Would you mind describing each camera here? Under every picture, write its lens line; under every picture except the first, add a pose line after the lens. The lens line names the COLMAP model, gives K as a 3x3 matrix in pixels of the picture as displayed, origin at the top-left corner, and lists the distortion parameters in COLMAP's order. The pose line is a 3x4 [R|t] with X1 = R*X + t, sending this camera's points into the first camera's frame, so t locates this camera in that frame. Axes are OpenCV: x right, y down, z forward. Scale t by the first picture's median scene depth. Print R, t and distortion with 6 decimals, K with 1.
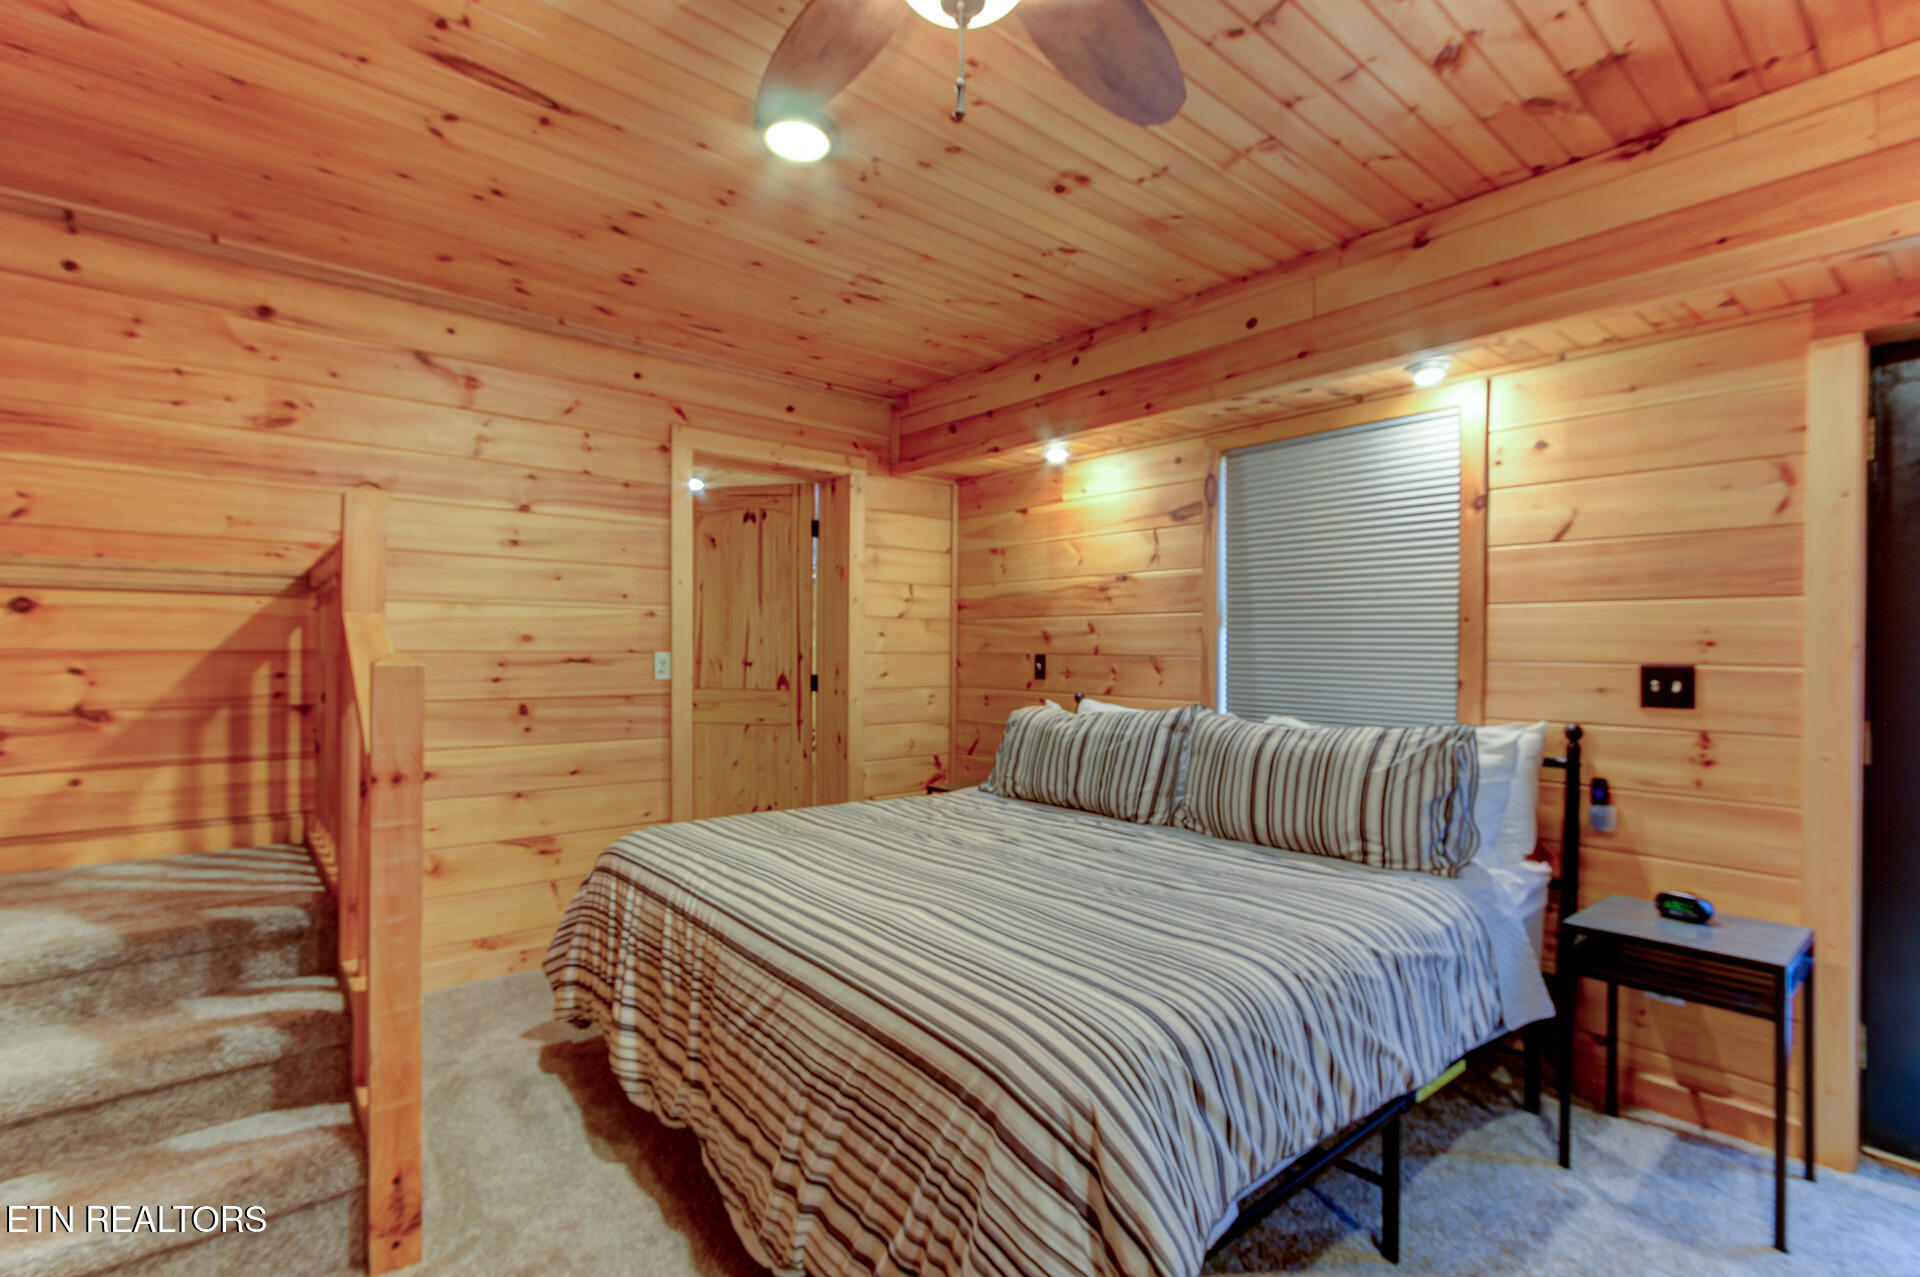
lens RADIAL K [[878.9, 0, 962.2], [0, 878.9, 648.0], [0, 0, 1]] dist [-0.005657, 0.005319]
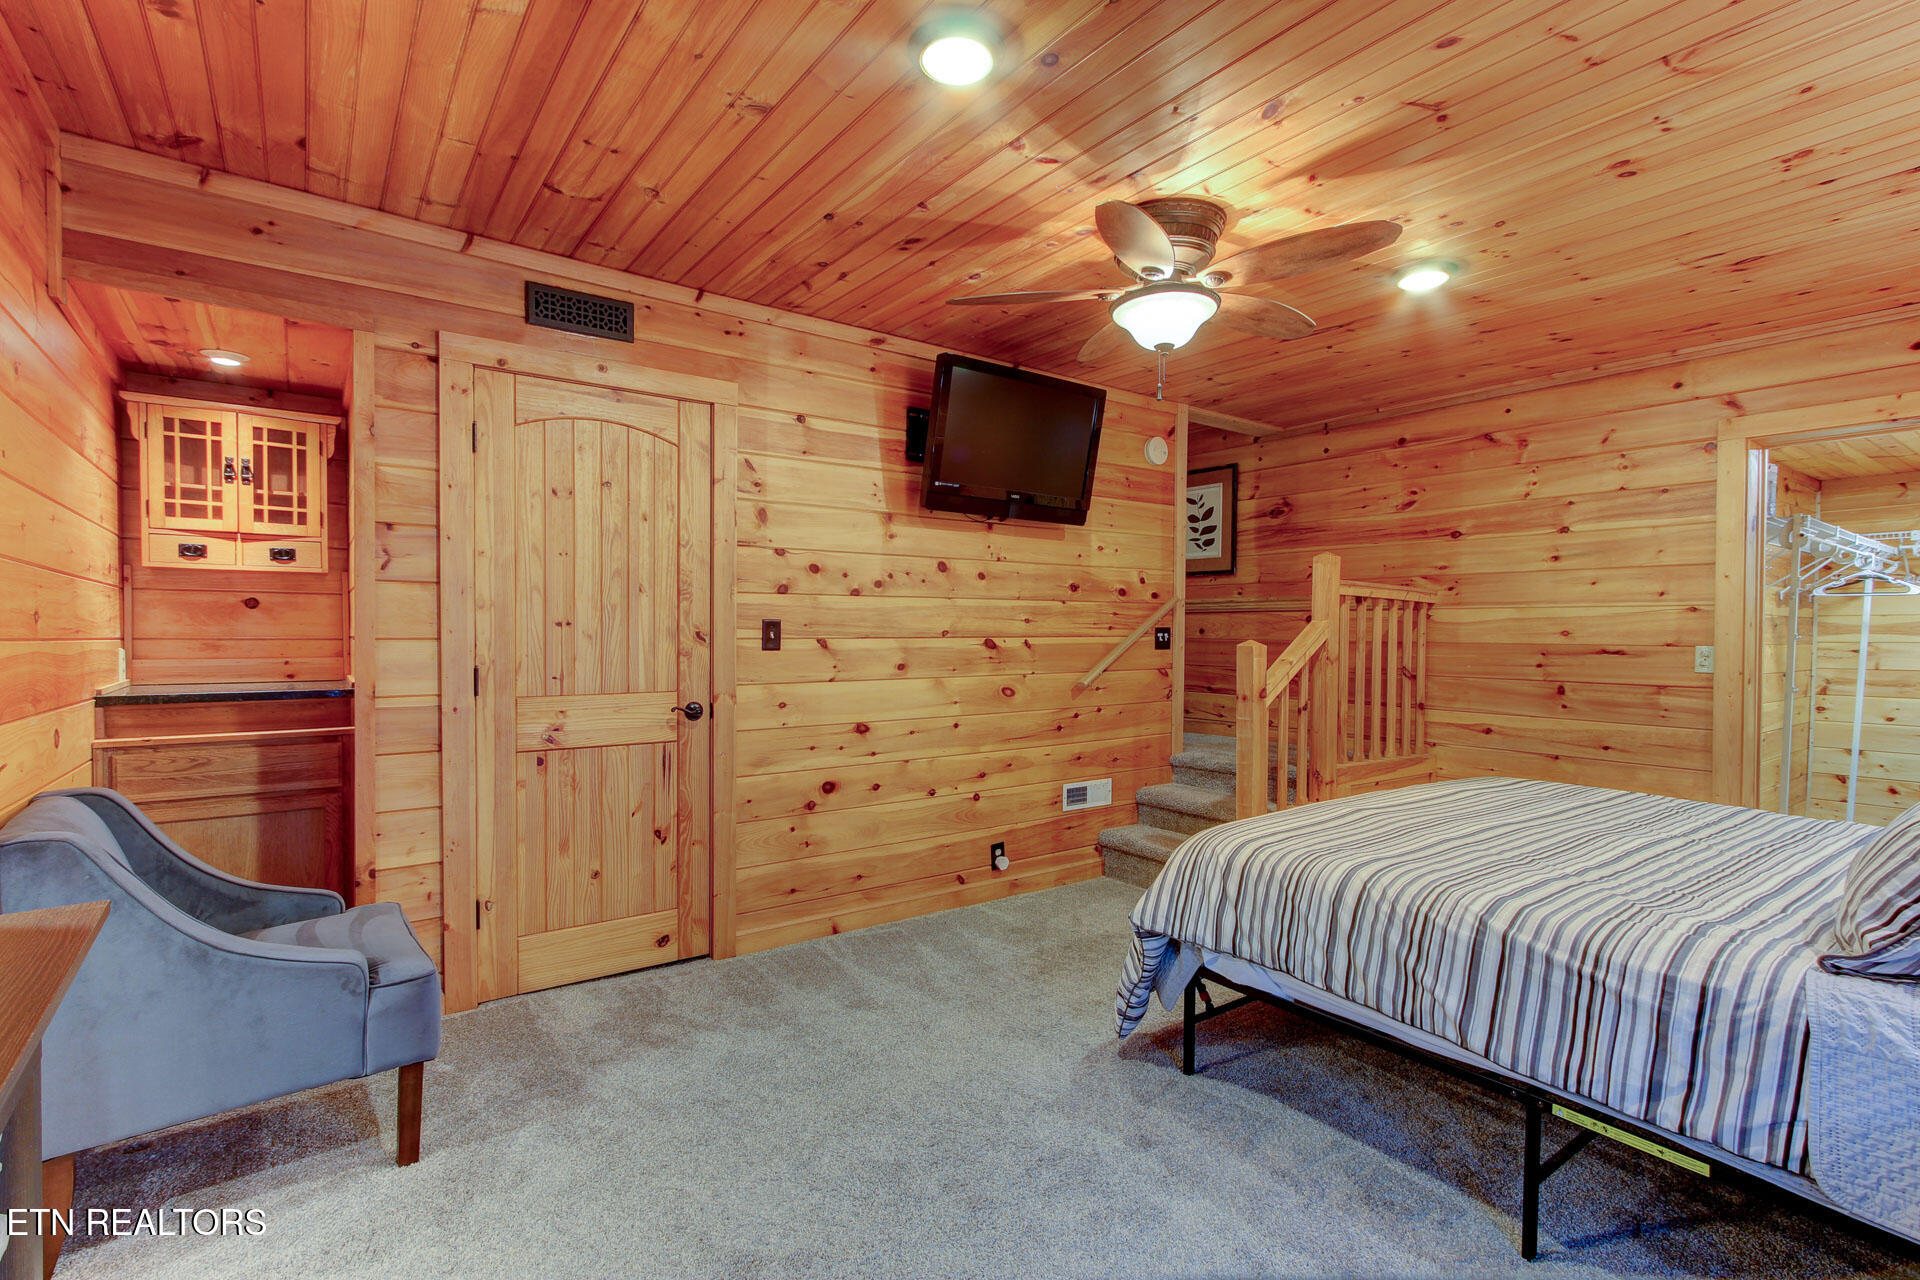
lens RADIAL K [[878.9, 0, 962.2], [0, 878.9, 649.5], [0, 0, 1]] dist [-0.005657, 0.005319]
pose [[-0.047050, 0.003281, -0.998887, 0.906540], [-0.016153, 0.999861, 0.004045, 0.023420], [0.998762, 0.016325, -0.046990, 0.233423]]
